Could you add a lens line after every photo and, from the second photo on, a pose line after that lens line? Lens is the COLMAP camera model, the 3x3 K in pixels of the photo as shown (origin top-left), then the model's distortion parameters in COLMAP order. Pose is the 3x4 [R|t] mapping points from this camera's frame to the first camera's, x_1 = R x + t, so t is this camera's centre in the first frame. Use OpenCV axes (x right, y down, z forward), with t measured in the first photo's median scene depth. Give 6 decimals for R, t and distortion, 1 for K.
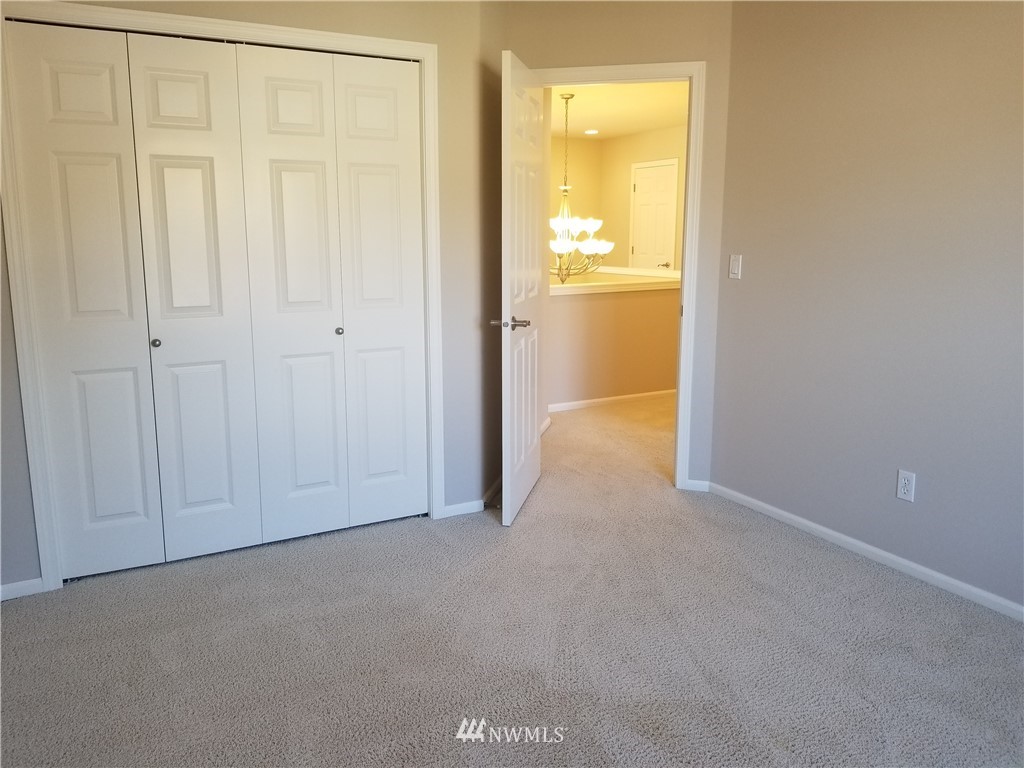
lens RADIAL K [[775.7, 0, 511.4], [0, 775.7, 355.5], [0, 0, 1]] dist [0.018832, -0.000385]
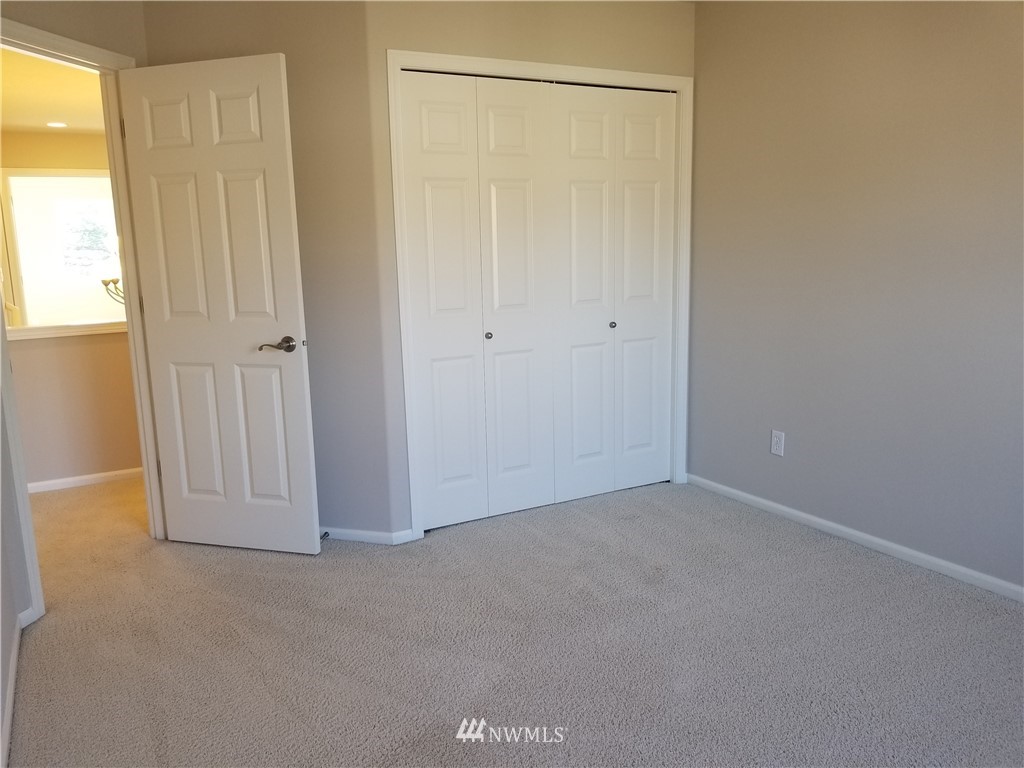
lens RADIAL K [[784.8, 0, 512.0], [0, 784.8, 384.0], [0, 0, 1]] dist [0.060364, -0.002968]
pose [[0.999604, -0.022879, 0.016370, -0.361942], [0.022581, 0.999579, 0.018206, 0.031428], [-0.016779, -0.017829, 0.999700, -0.181665]]
